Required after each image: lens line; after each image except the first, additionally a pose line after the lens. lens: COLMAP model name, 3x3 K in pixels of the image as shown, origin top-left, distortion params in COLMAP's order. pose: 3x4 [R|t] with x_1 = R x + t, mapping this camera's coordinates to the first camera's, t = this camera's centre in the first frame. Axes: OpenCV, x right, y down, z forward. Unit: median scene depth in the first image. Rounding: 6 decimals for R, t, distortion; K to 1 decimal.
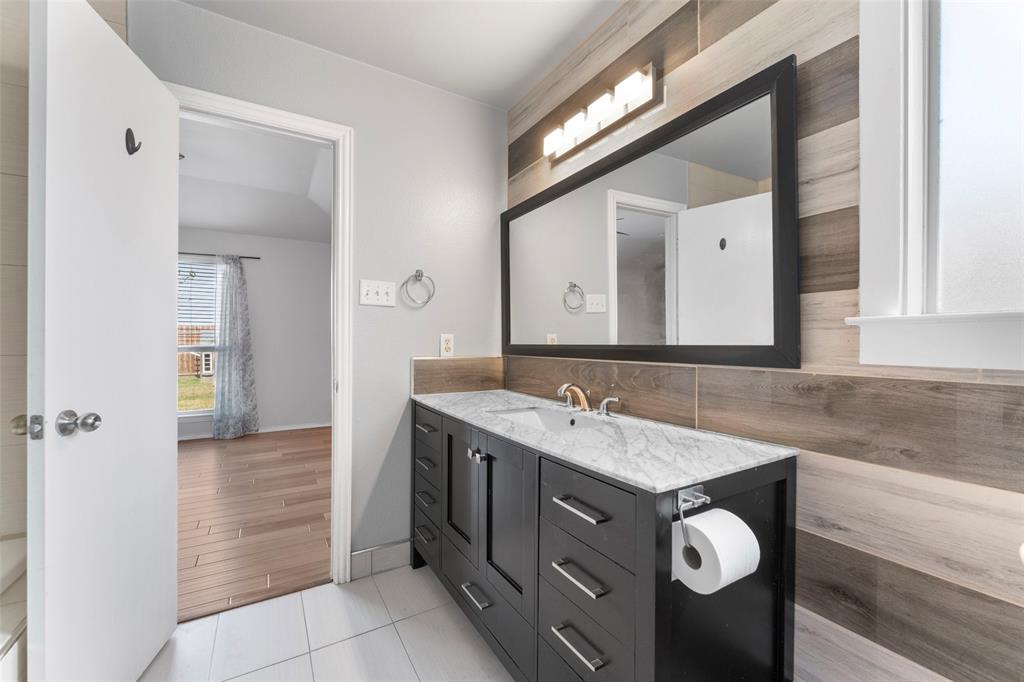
lens RADIAL K [[408.3, 0, 502.1], [0, 408.3, 340.8], [0, 0, 1]] dist [-0.003979, 0.000286]
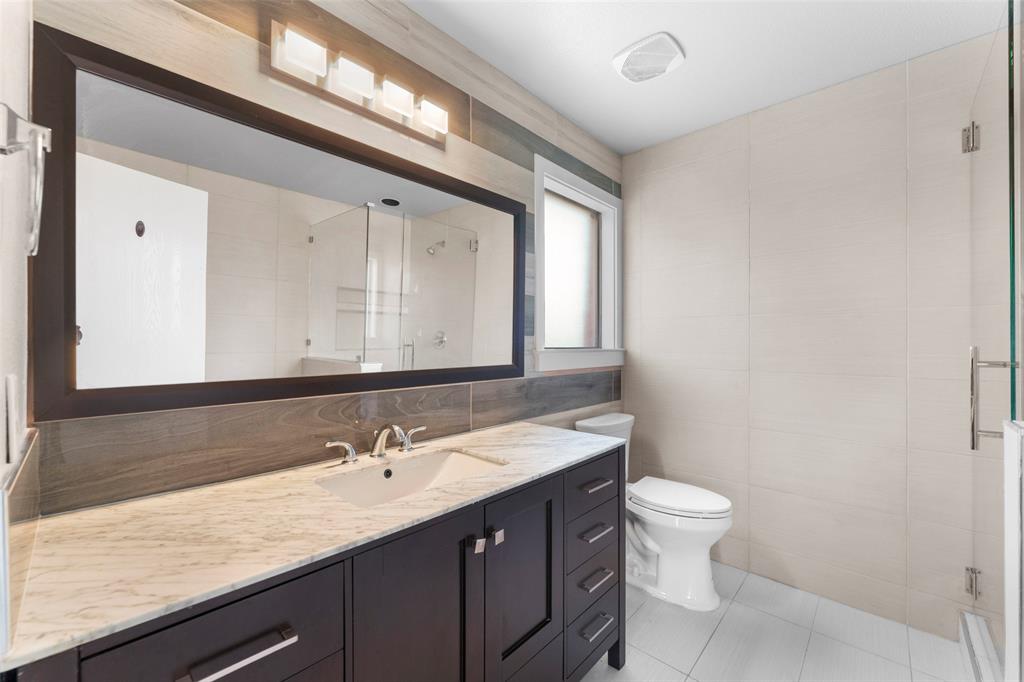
lens RADIAL K [[408.3, 0, 518.8], [0, 408.3, 344.0], [0, 0, 1]] dist [-0.003979, 0.000286]
pose [[-0.288427, -0.003379, 0.957496, -0.837756], [-0.004705, 0.999987, 0.002112, -0.066980], [-0.957490, -0.003896, -0.288439, 1.268272]]
